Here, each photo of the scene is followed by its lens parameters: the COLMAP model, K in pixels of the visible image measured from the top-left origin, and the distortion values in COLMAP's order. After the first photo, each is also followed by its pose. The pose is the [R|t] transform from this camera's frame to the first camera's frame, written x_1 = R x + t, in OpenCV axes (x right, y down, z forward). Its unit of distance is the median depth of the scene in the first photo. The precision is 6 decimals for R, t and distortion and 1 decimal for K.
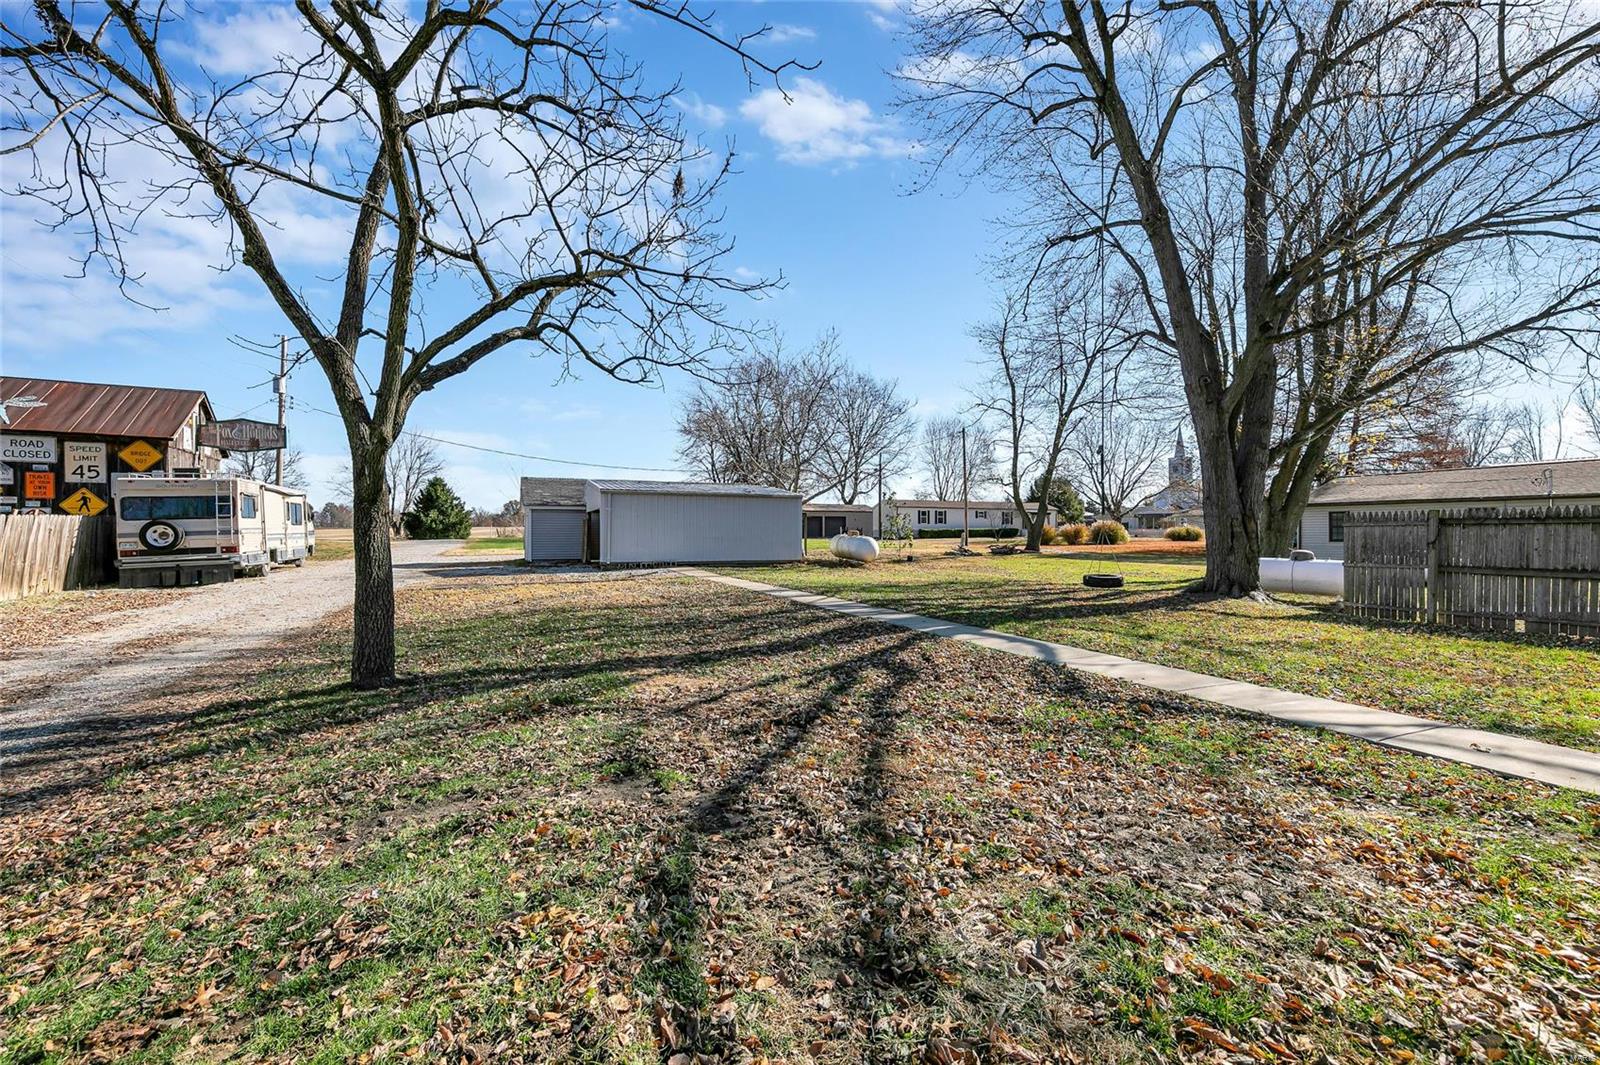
lens RADIAL K [[677.9, 0, 797.0], [0, 677.9, 535.1], [0, 0, 1]] dist [-0.001005, 0.000170]
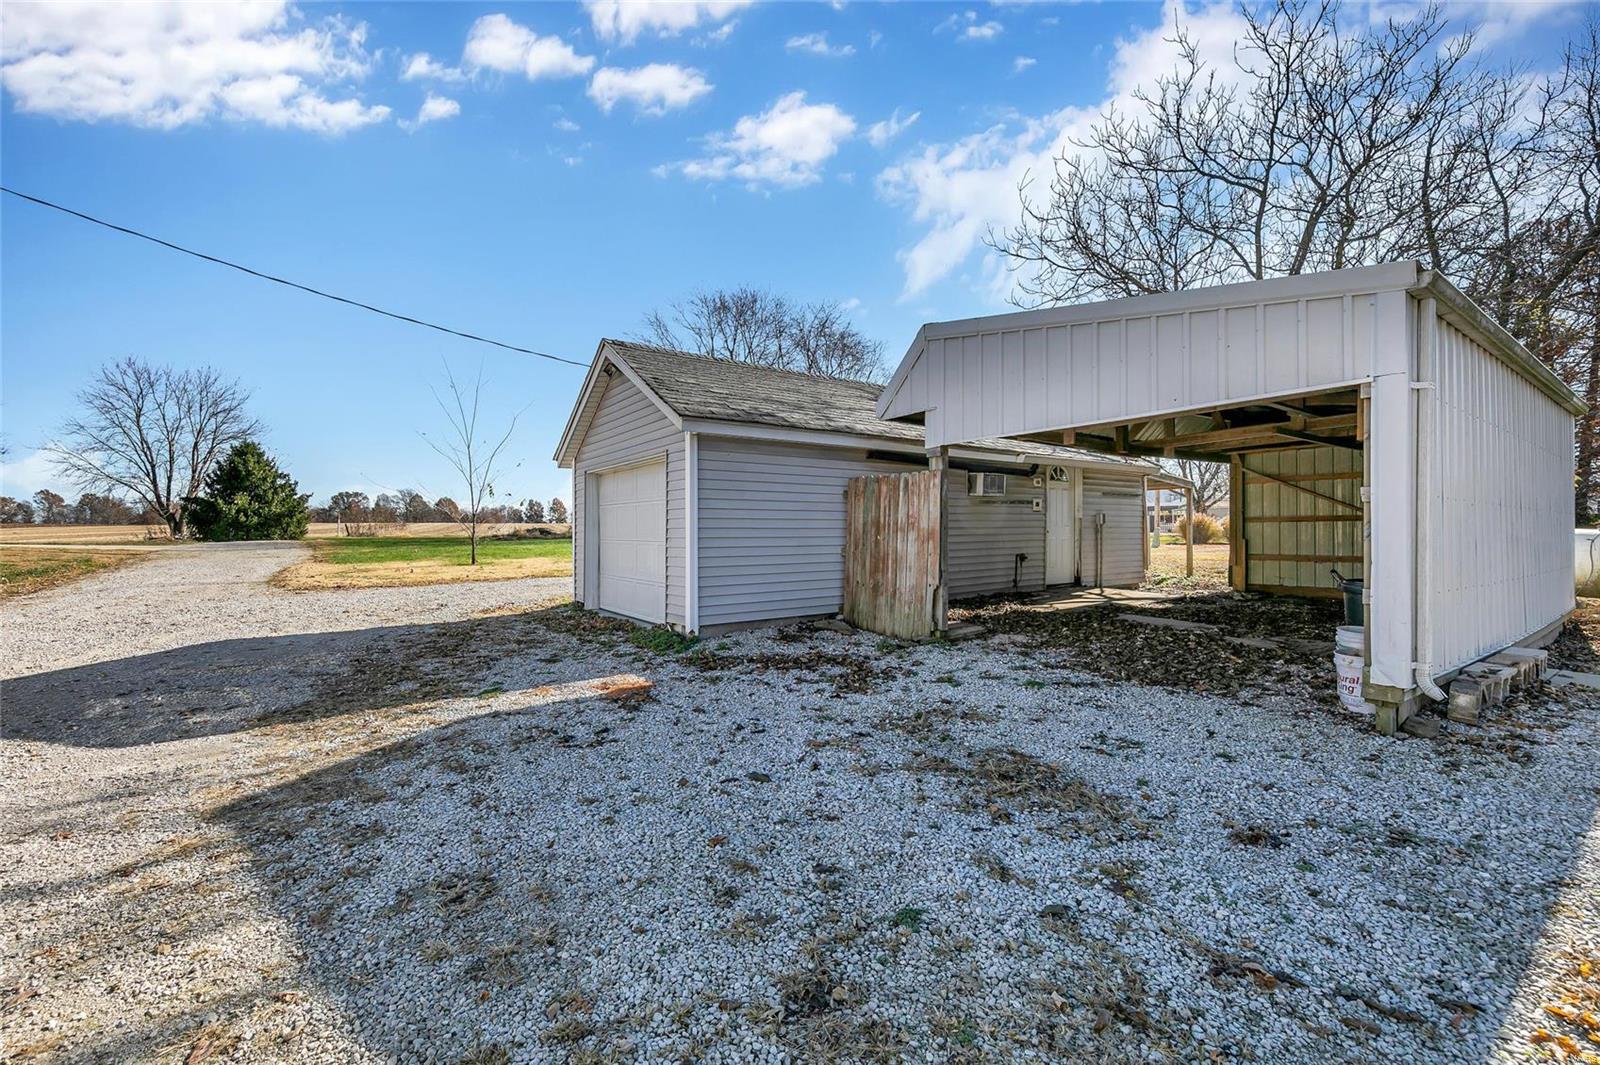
lens RADIAL K [[677.9, 0, 805.7], [0, 677.9, 535.2], [0, 0, 1]] dist [-0.001005, 0.000170]
pose [[0.978656, -0.005488, 0.205431, -0.141884], [0.004251, 0.999970, 0.006463, -0.000112], [-0.205460, -0.005452, 0.978650, 0.256255]]
